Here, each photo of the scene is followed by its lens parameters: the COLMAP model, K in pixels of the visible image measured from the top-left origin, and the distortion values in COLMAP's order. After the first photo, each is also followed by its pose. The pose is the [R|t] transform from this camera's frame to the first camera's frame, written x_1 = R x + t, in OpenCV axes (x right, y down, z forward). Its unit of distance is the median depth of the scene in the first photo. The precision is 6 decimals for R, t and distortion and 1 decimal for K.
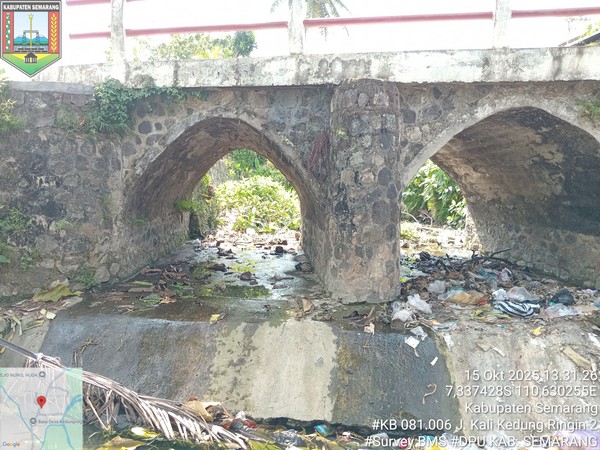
lens RADIAL K [[434.0, 0, 300.0], [0, 434.0, 225.0], [0, 0, 1]] dist [0.044253, -0.085981]
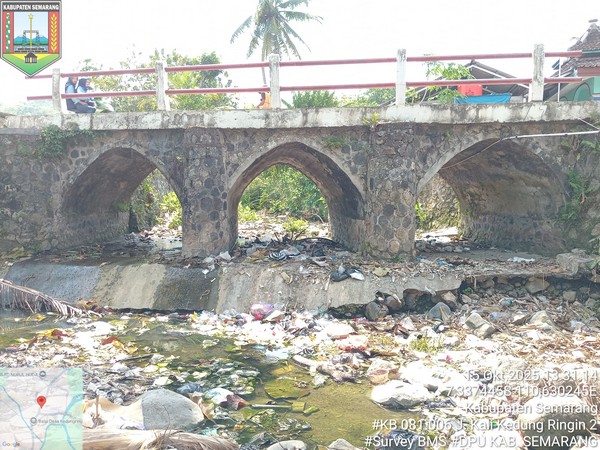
lens RADIAL K [[434.0, 0, 300.0], [0, 434.0, 225.0], [0, 0, 1]] dist [0.044253, -0.085981]
pose [[0.999835, -0.009754, 0.015346, 0.488785], [0.010149, 0.999614, -0.025869, 0.094092], [-0.015088, 0.026021, 0.999548, -0.663002]]
